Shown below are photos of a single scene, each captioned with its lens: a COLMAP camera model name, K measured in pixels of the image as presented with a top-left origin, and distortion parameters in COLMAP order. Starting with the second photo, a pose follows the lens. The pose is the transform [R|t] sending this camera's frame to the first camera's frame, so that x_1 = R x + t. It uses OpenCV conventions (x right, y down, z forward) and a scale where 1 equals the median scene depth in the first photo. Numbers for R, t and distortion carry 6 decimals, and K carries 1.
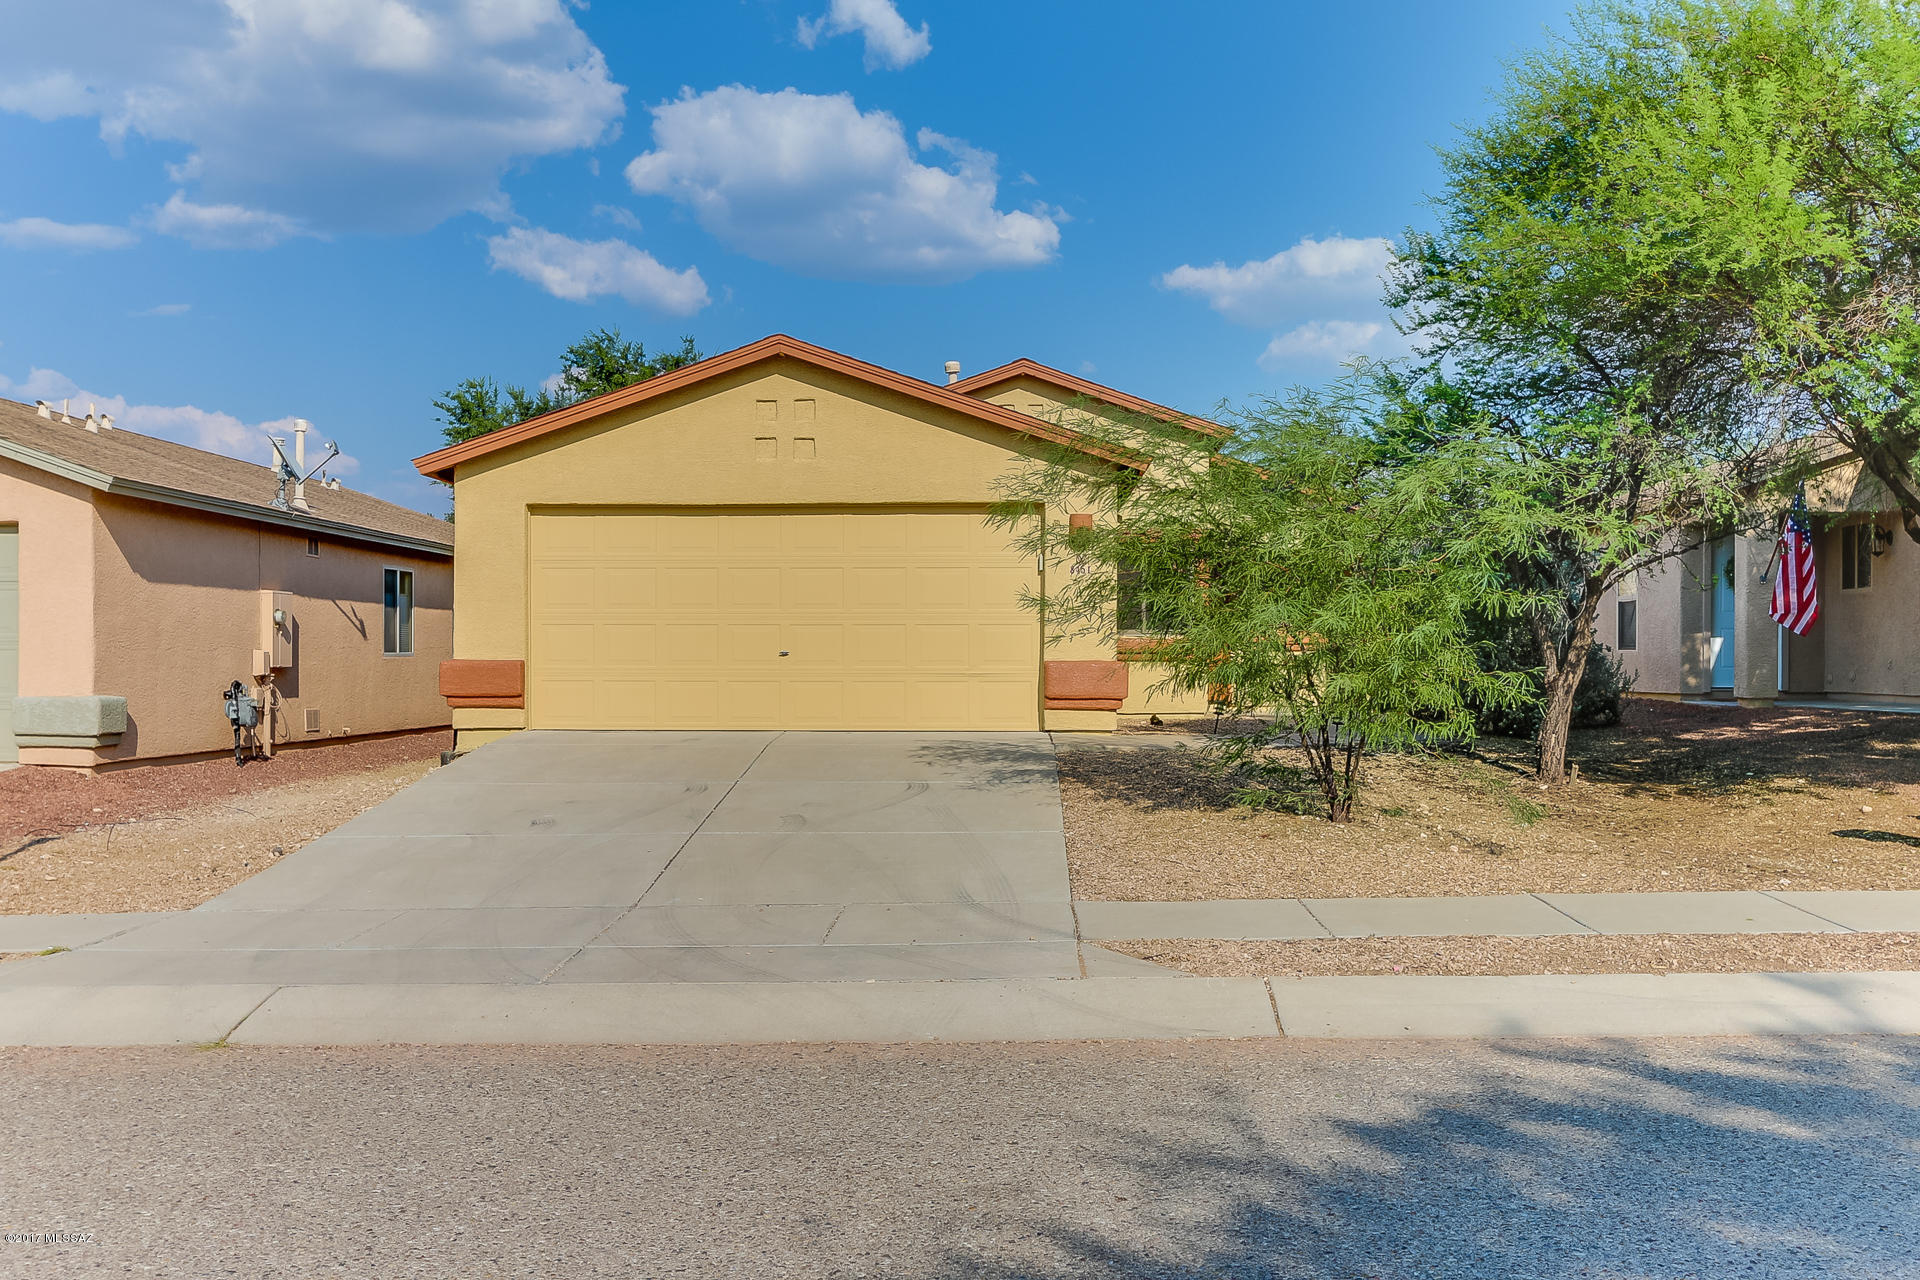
lens RADIAL K [[1909.3, 0, 962.2], [0, 1909.3, 734.3], [0, 0, 1]] dist [-0.033247, 0.012363]
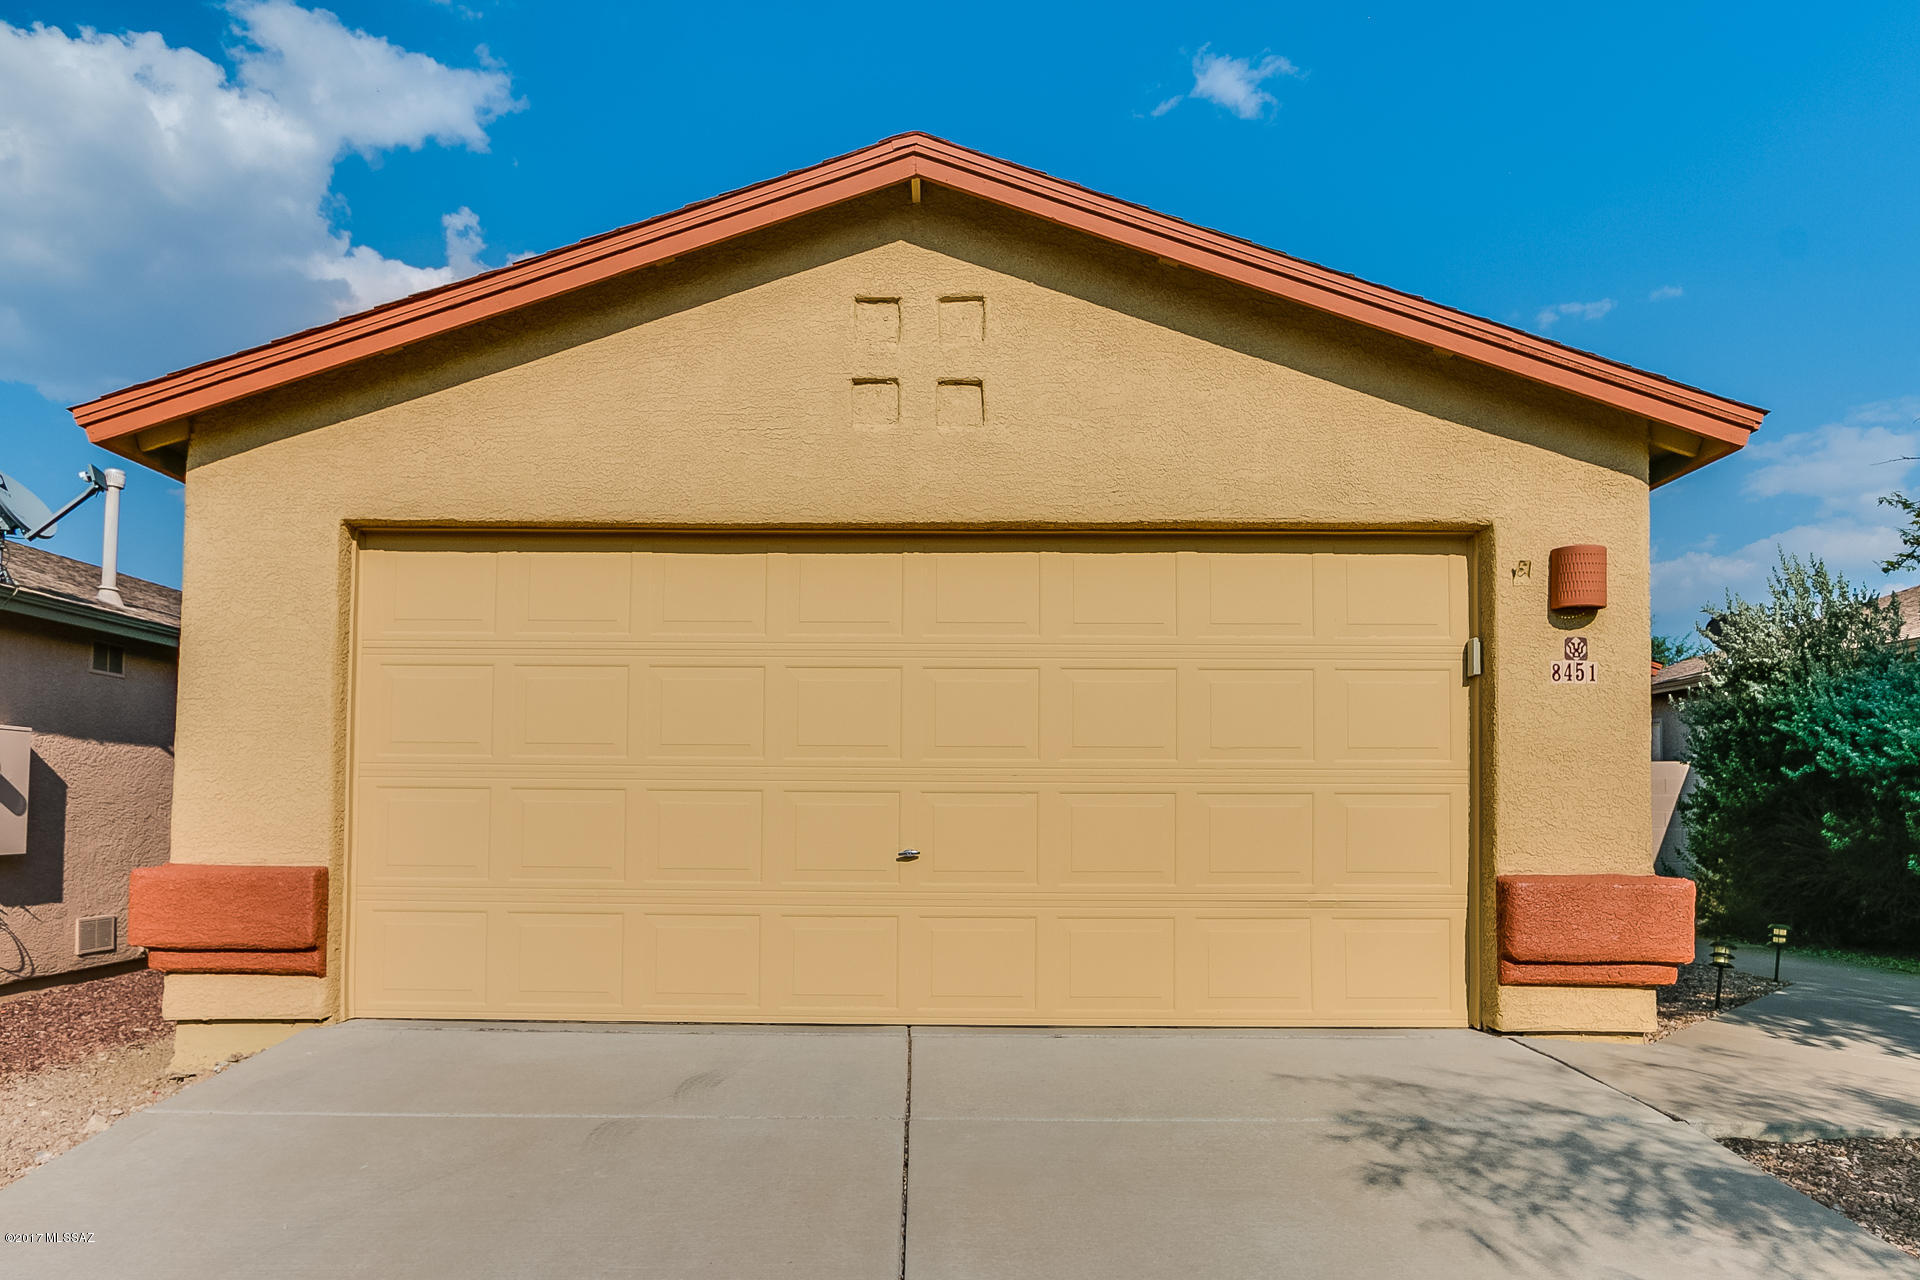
lens RADIAL K [[1309.0, 0, 917.6], [0, 1309.0, 768.6], [0, 0, 1]] dist [-0.018356, 0.006714]
pose [[0.999749, 0.005951, 0.021608, -0.098715], [-0.004447, 0.997606, -0.069009, -0.041387], [-0.021967, 0.068896, 0.997382, 0.693209]]
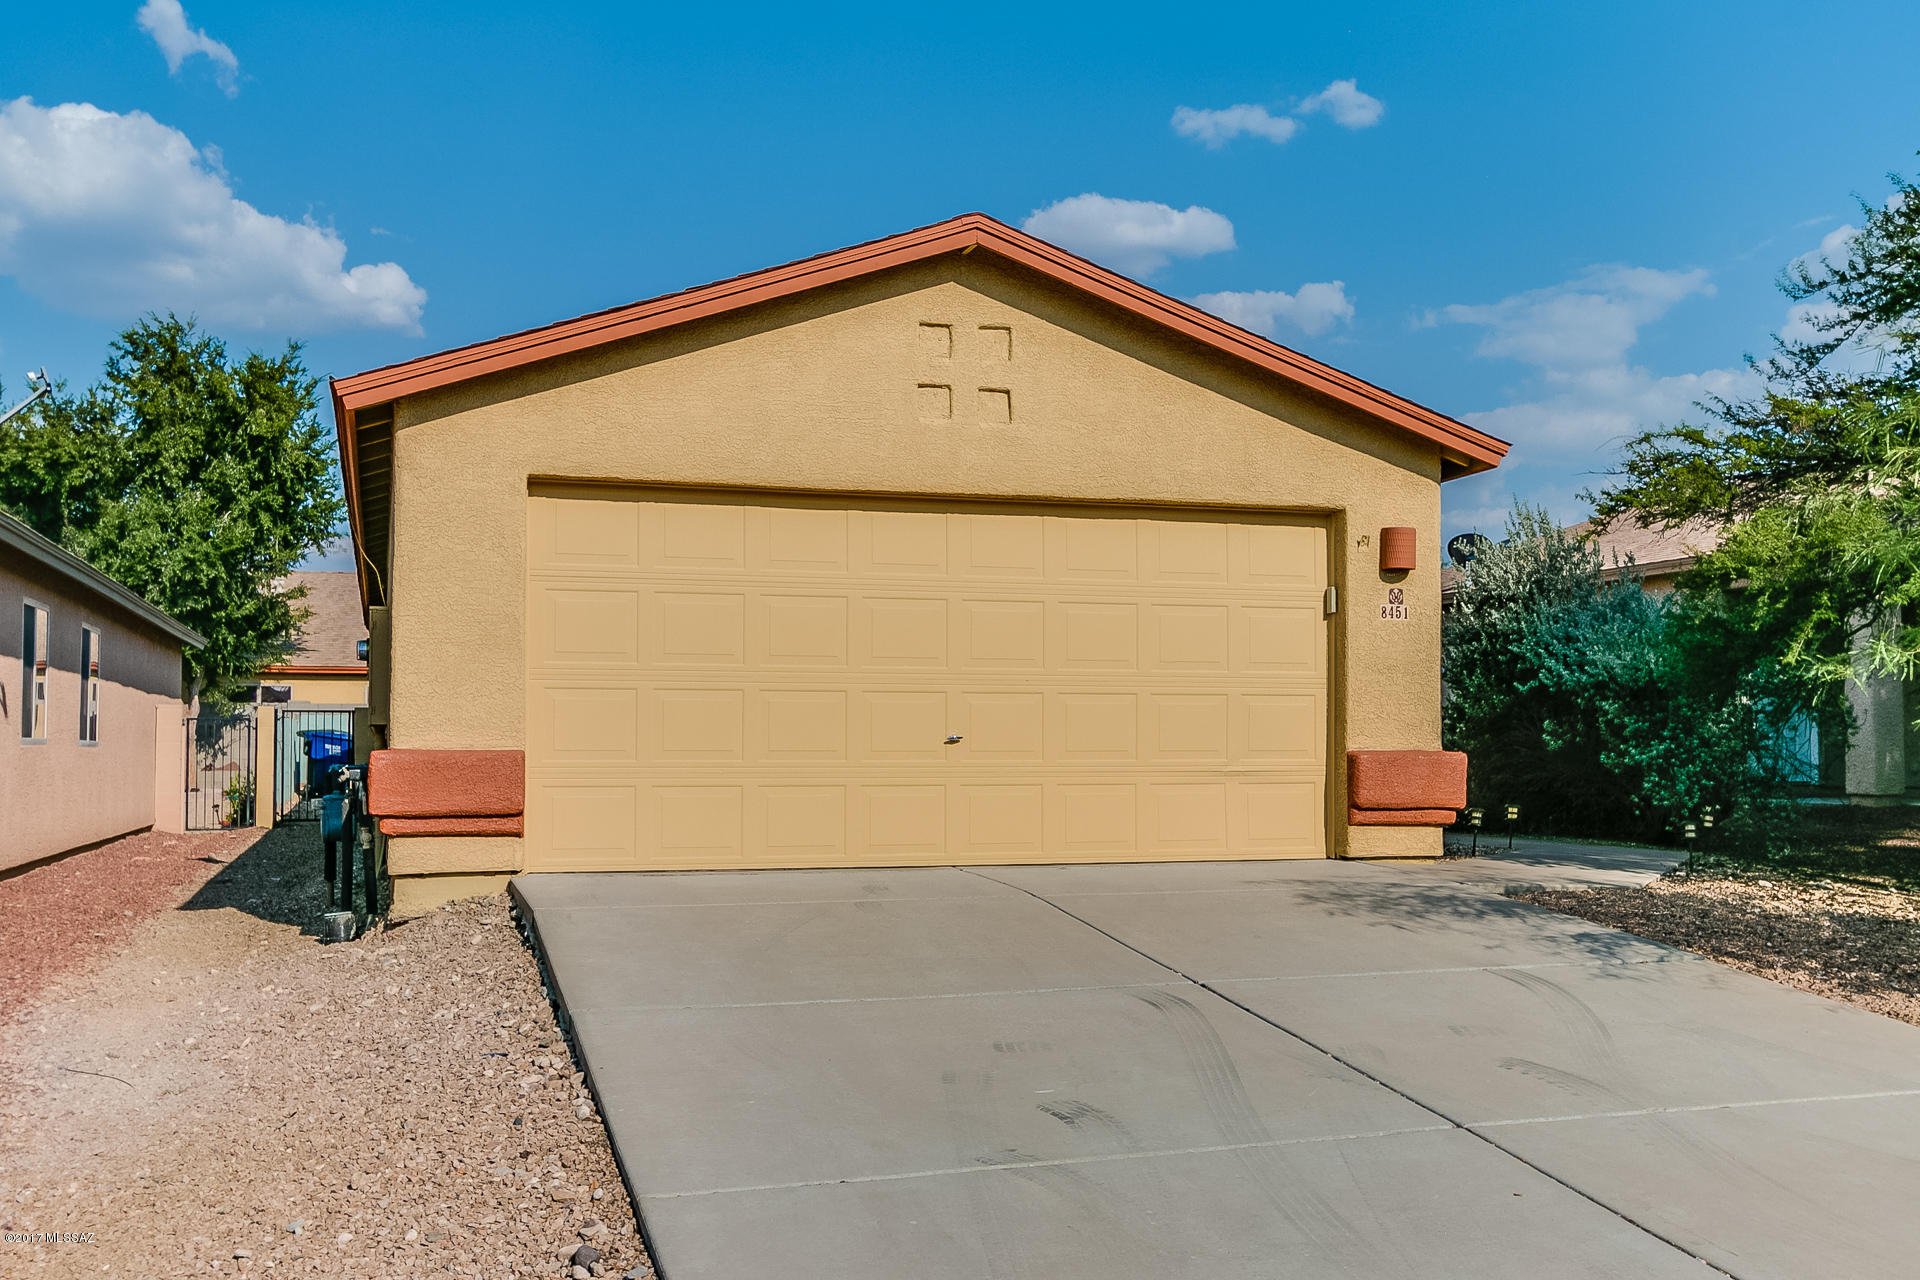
lens RADIAL K [[1909.3, 0, 962.2], [0, 1909.3, 734.3], [0, 0, 1]] dist [-0.033247, 0.012363]
pose [[0.946016, 0.002612, 0.324109, -0.290462], [0.012714, 0.998899, -0.045162, -0.016326], [-0.323870, 0.046845, 0.944941, 0.425302]]
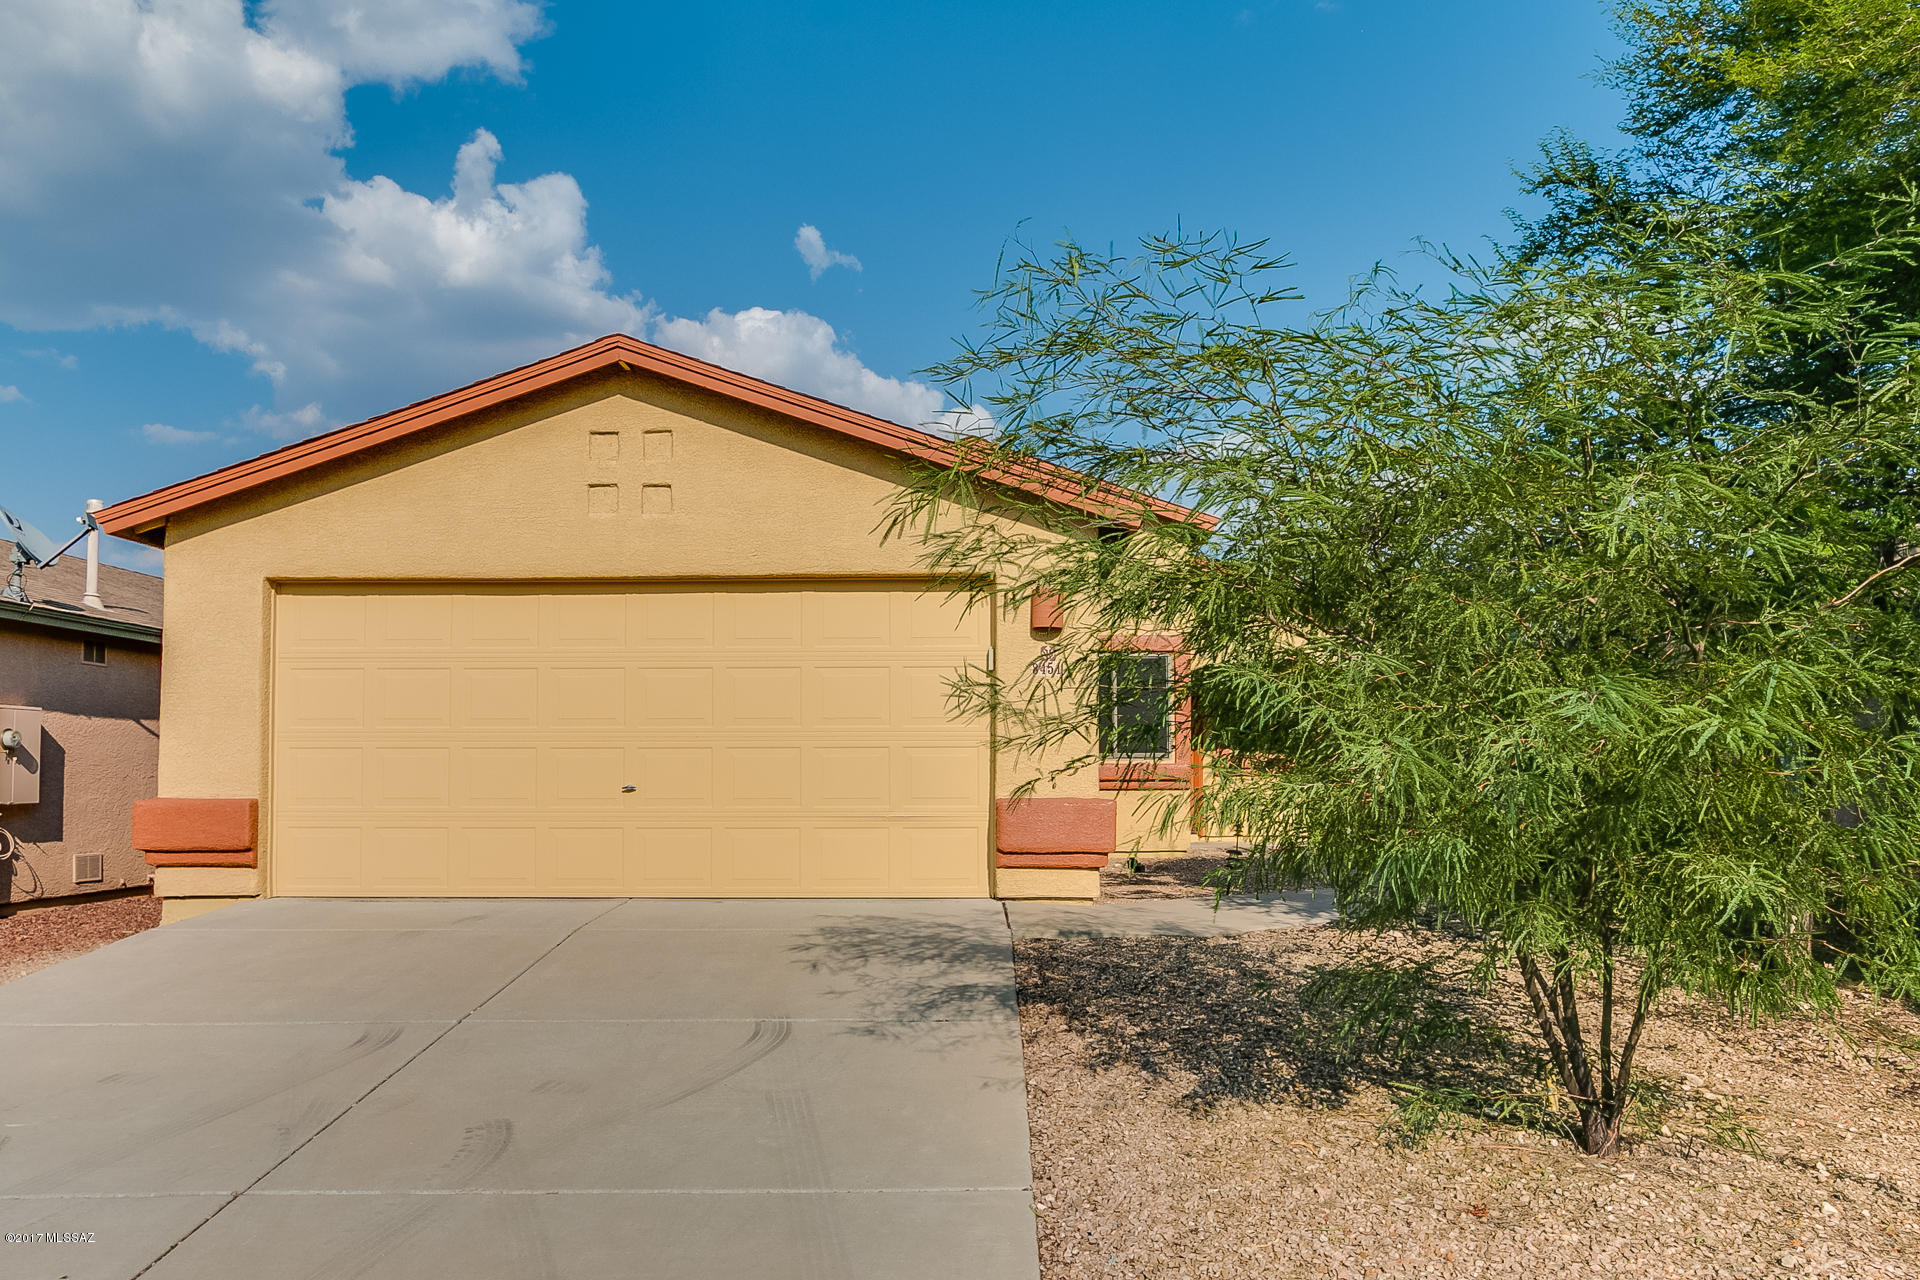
lens RADIAL K [[1508.2, 0, 957.2], [0, 1508.2, 742.5], [0, 0, 1]] dist [-0.012105, 0.004404]
pose [[0.999911, -0.002646, 0.013106, 0.021221], [0.003447, 0.998099, -0.061530, -0.024540], [-0.012918, 0.061569, 0.998019, 0.442849]]
